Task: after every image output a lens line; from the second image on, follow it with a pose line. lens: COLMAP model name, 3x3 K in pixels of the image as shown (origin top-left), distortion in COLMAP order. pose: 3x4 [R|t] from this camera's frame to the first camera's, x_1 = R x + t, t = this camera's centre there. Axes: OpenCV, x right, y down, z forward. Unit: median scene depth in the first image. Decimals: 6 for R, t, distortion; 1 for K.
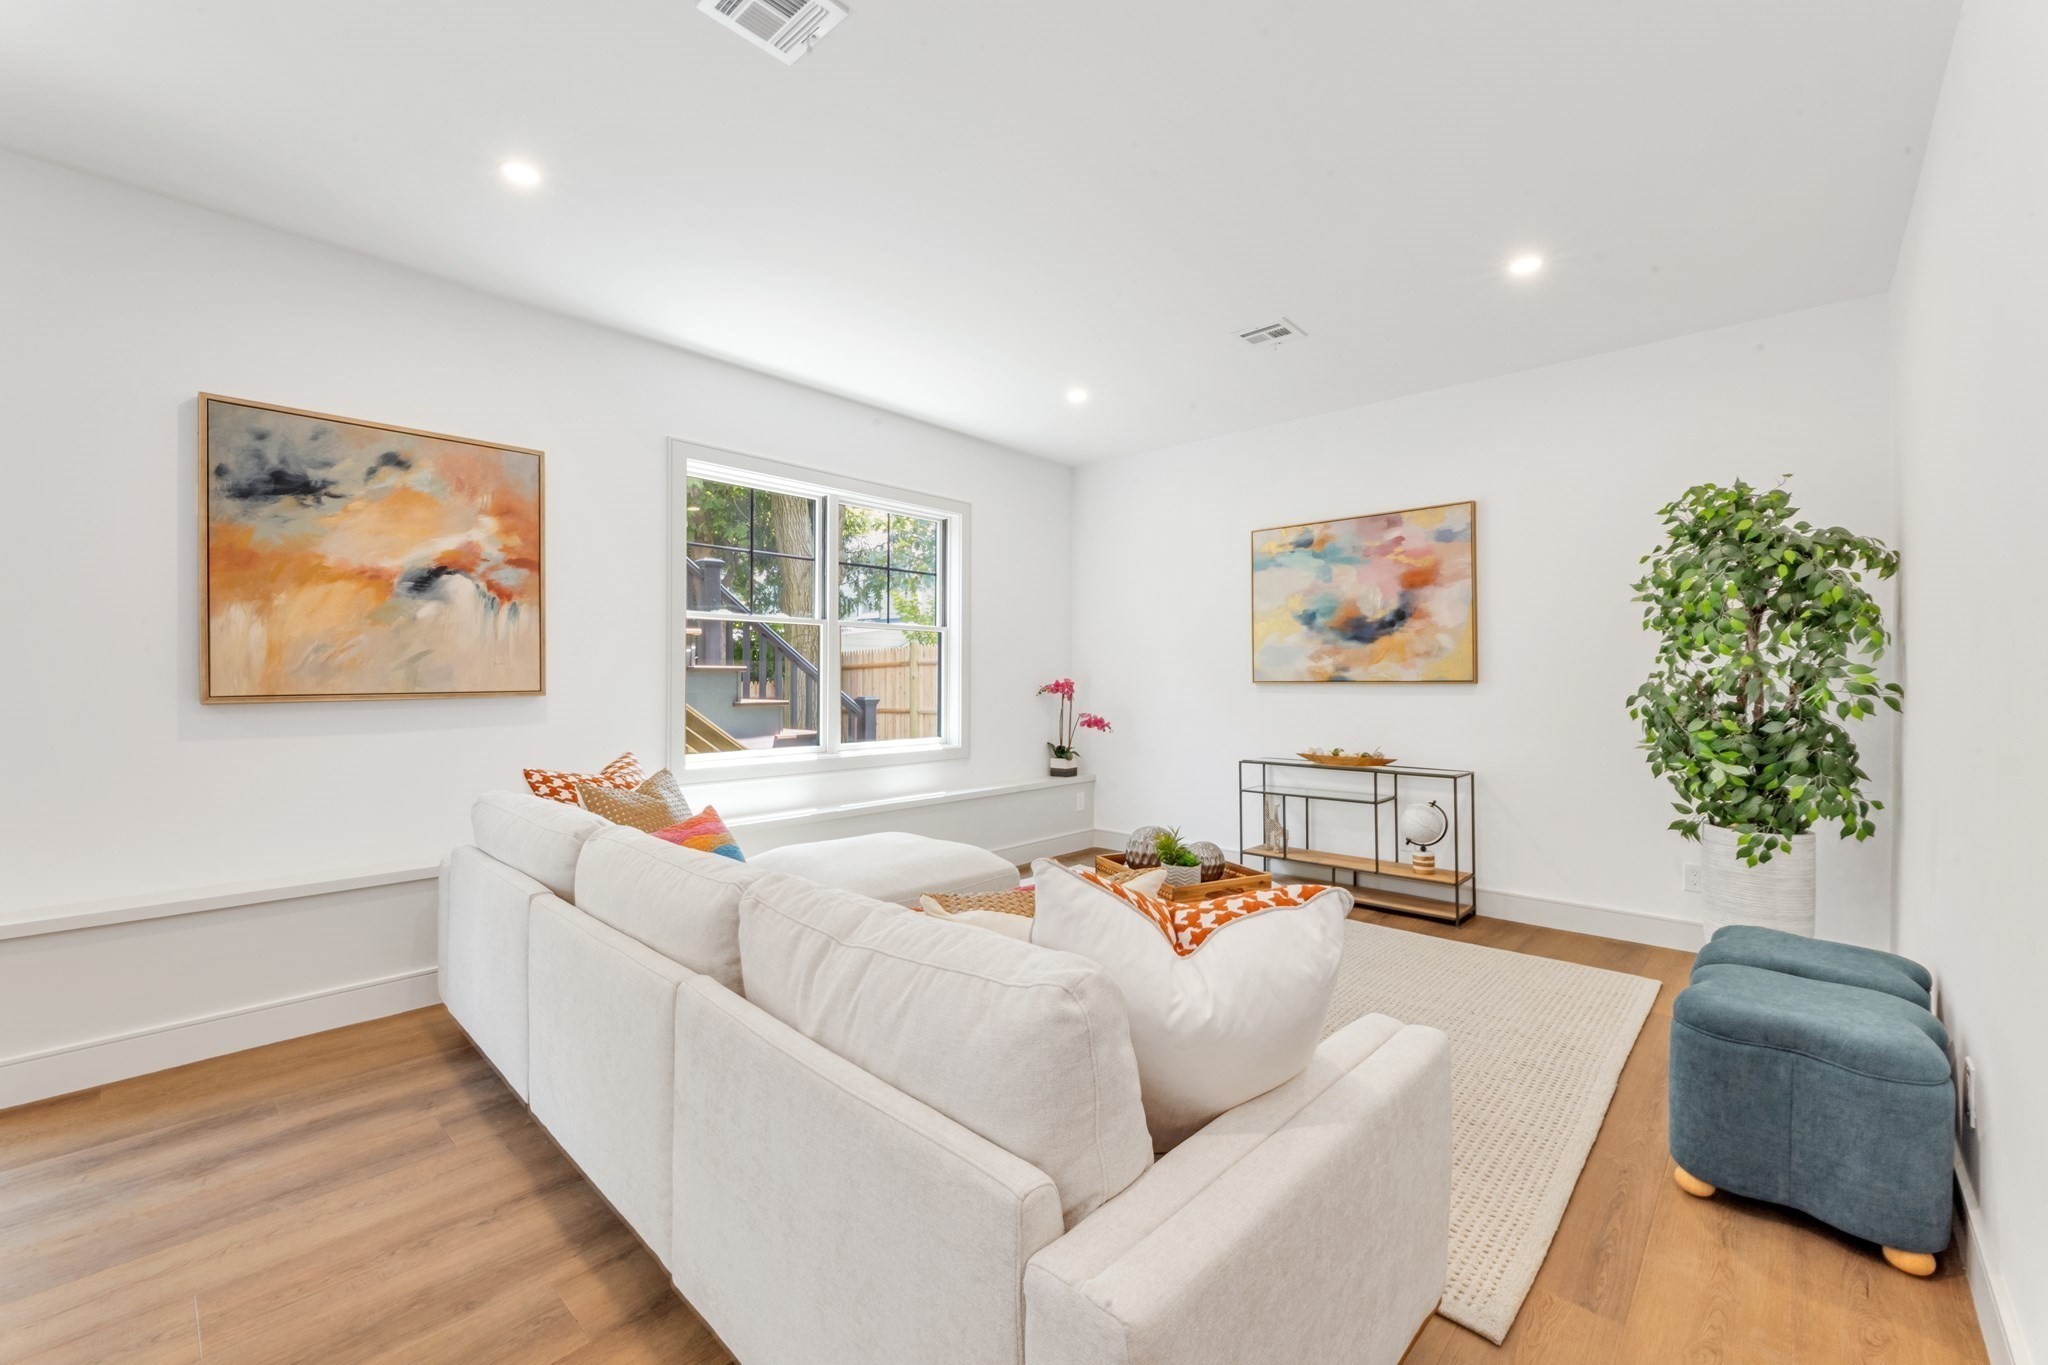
lens RADIAL K [[821.1, 0, 1022.5], [0, 821.1, 679.4], [0, 0, 1]] dist [0.007108, 0.000126]
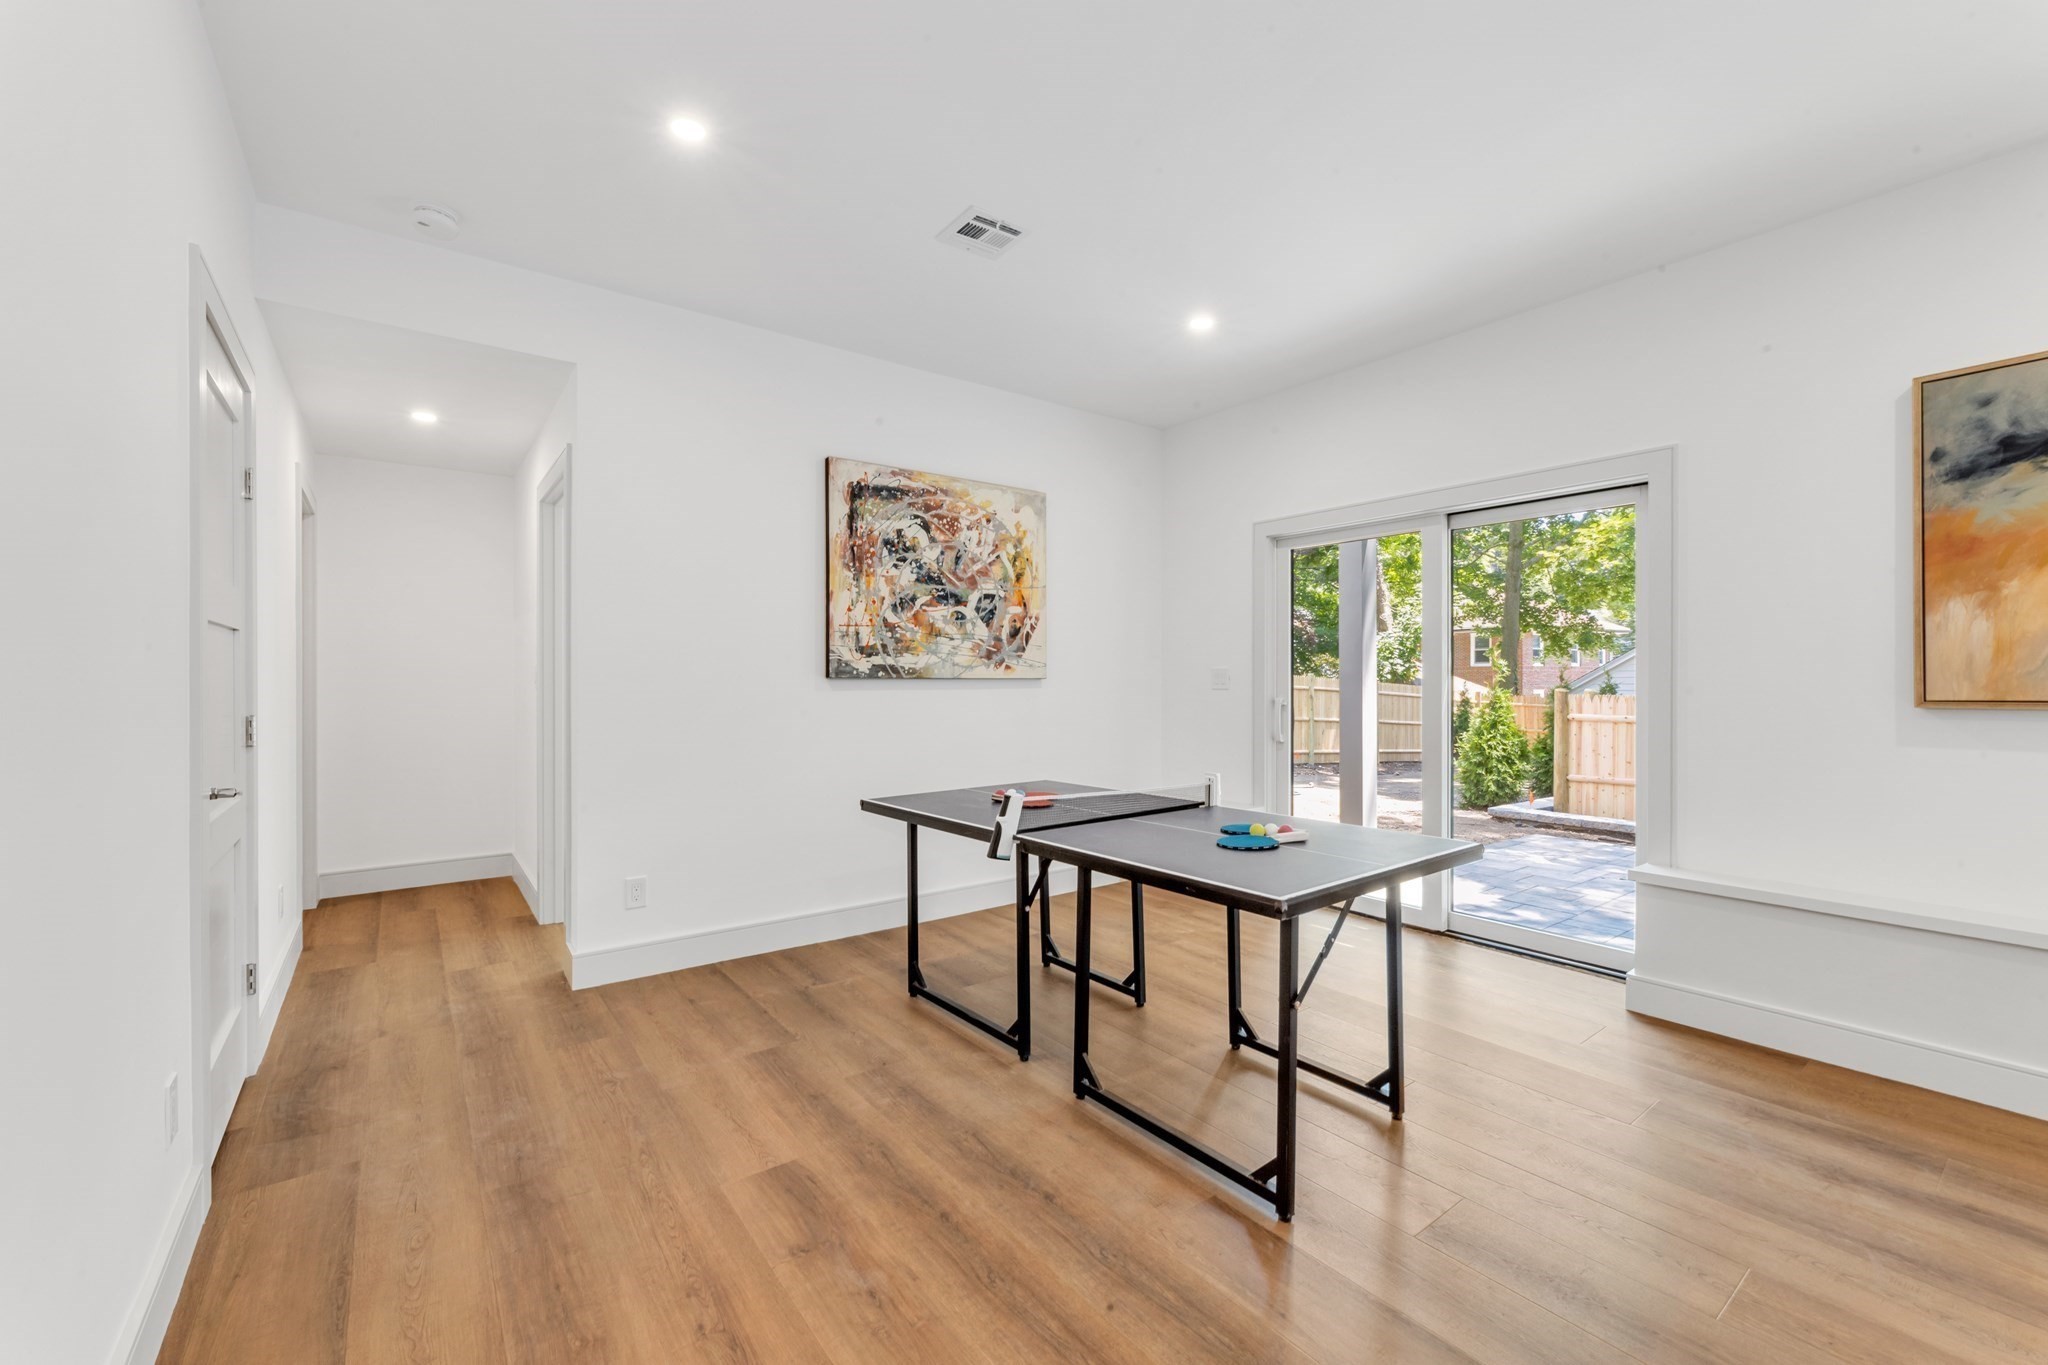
lens RADIAL K [[821.1, 0, 1020.2], [0, 821.1, 681.9], [0, 0, 1]] dist [0.007108, 0.000126]
pose [[-0.137365, 0.000449, -0.990520, 0.082519], [-0.001102, 0.999999, 0.000606, 0.000452], [0.990520, 0.001175, -0.137364, 0.114340]]
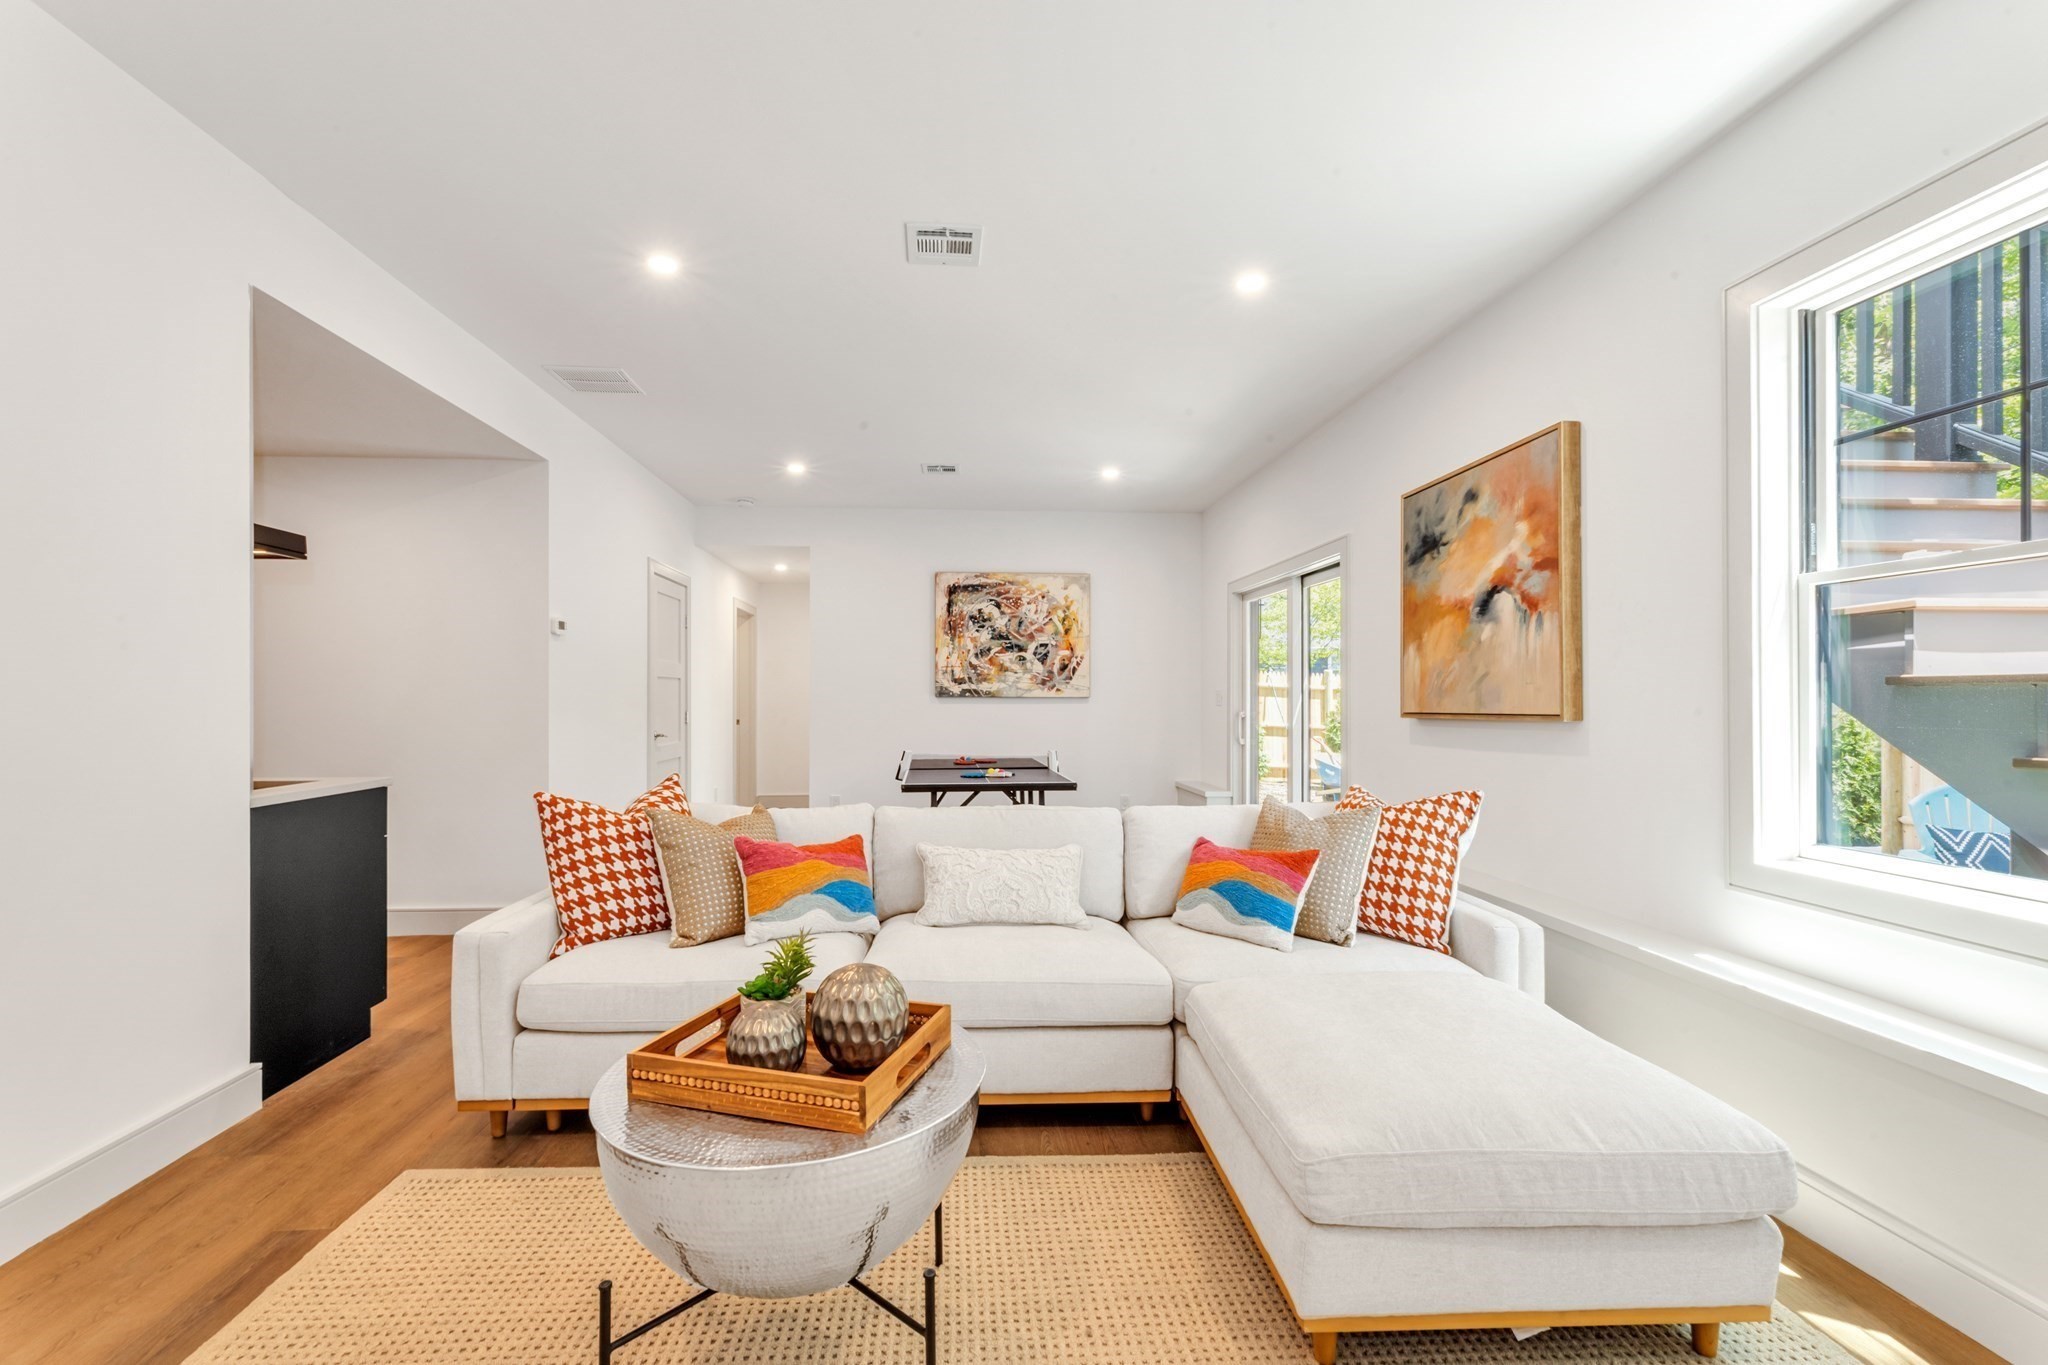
lens RADIAL K [[821.1, 0, 1019.8], [0, 821.1, 688.1], [0, 0, 1]] dist [0.007108, 0.000126]
pose [[-0.641682, -0.011681, -0.766882, 0.468519], [-0.003079, 0.999915, -0.012654, -0.000948], [0.766965, -0.005758, -0.641663, 1.349939]]
